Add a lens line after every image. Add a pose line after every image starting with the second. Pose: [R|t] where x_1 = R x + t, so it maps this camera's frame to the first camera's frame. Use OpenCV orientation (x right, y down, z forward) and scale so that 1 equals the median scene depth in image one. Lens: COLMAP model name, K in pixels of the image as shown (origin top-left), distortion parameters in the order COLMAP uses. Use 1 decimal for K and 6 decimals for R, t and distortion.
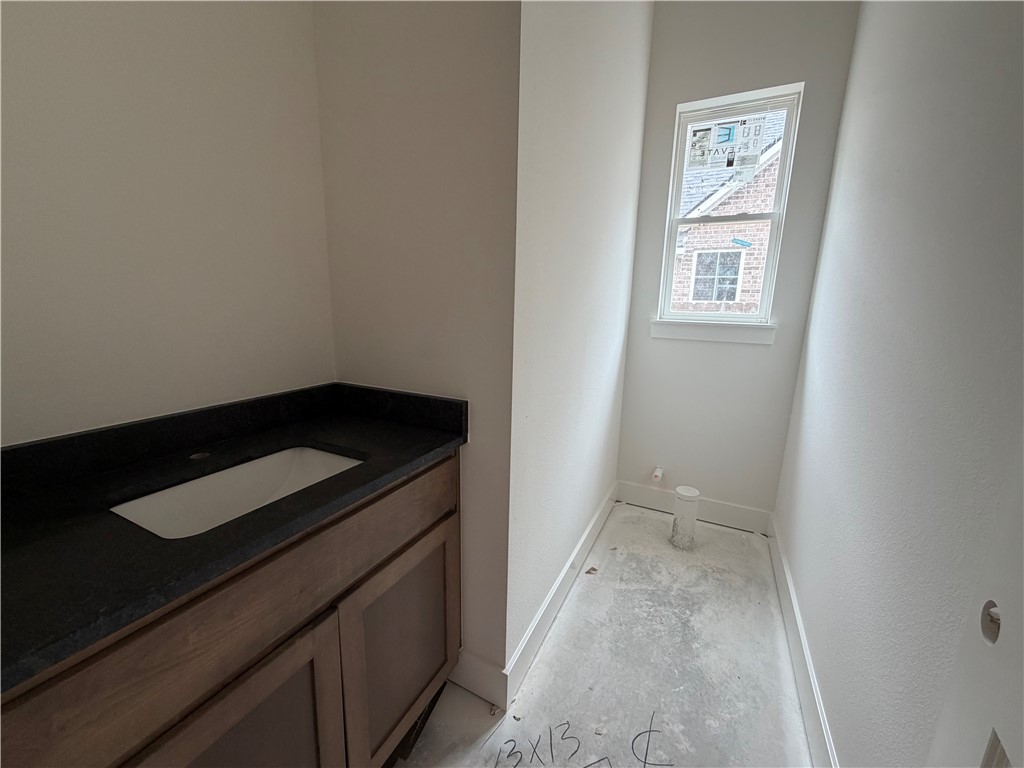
lens RADIAL K [[408.7, 0, 512.4], [0, 408.7, 380.3], [0, 0, 1]] dist [-0.001211, -0.000373]
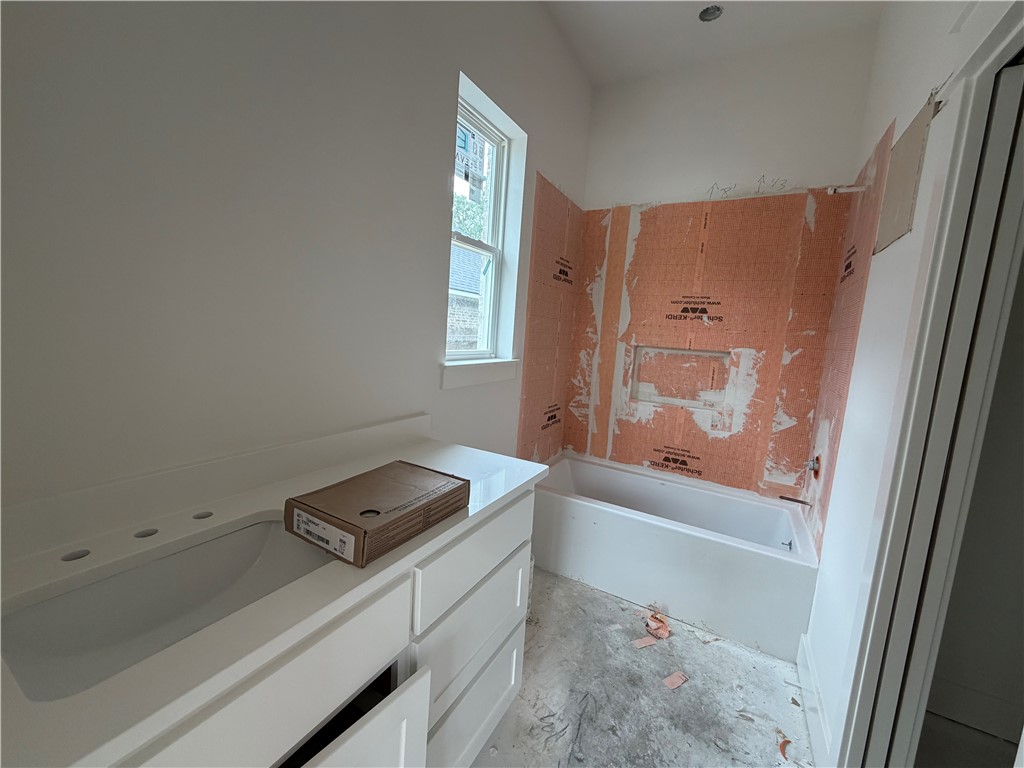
lens RADIAL K [[408.7, 0, 510.7], [0, 408.7, 379.9], [0, 0, 1]] dist [-0.001211, -0.000373]
pose [[0.062631, -0.160872, 0.984986, -0.384850], [0.133024, 0.979464, 0.151511, -0.233137], [-0.989132, 0.121538, 0.082744, 0.901292]]
